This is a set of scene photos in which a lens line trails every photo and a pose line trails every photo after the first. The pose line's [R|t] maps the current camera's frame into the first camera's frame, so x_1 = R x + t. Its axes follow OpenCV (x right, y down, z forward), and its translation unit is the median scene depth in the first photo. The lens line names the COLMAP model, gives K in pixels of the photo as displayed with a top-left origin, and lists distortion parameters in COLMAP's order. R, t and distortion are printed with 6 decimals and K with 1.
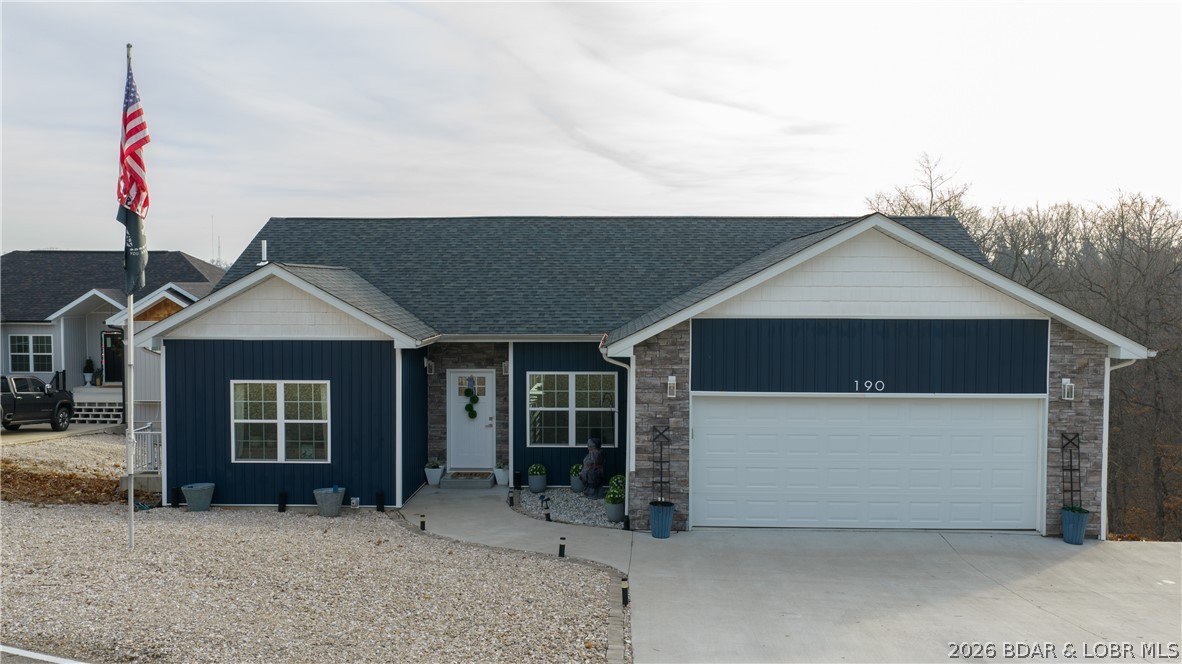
lens RADIAL K [[972.4, 0, 591.0], [0, 972.4, 332.0], [0, 0, 1]] dist [0.010456, -0.022938]
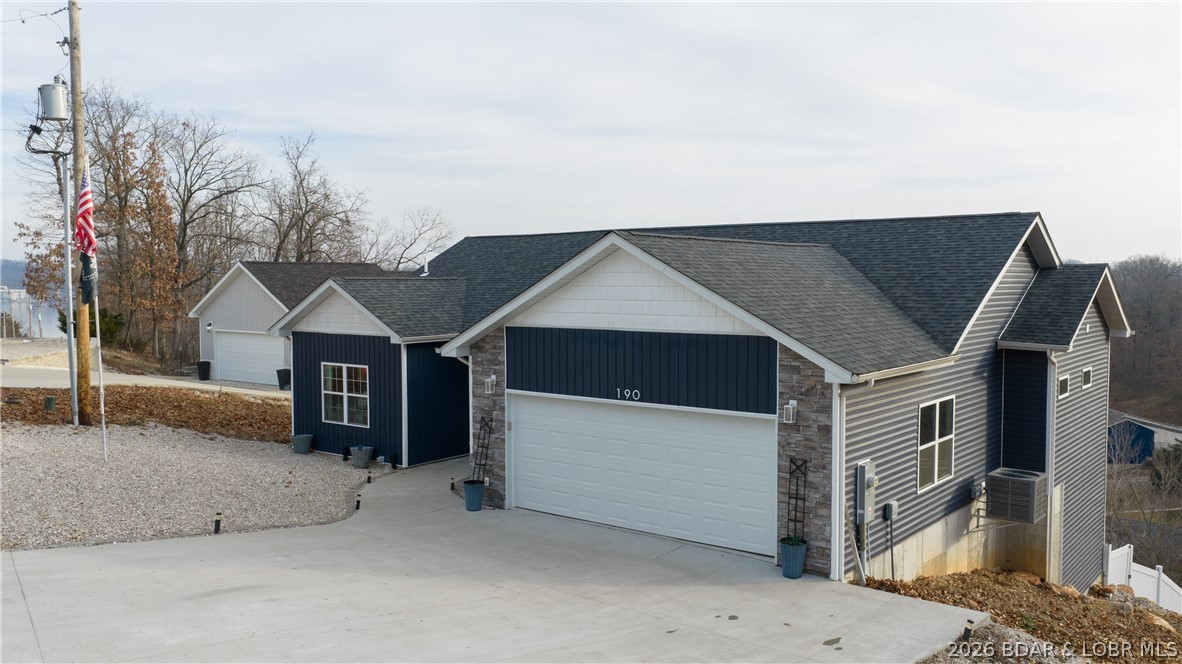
lens RADIAL K [[957.9, 0, 591.6], [0, 957.9, 345.9], [0, 0, 1]] dist [0.005582, -0.001065]
pose [[0.813632, 0.037587, -0.580164, 0.851332], [-0.026921, 0.999273, 0.026985, -0.023730], [0.580757, -0.006337, 0.814052, 0.136377]]
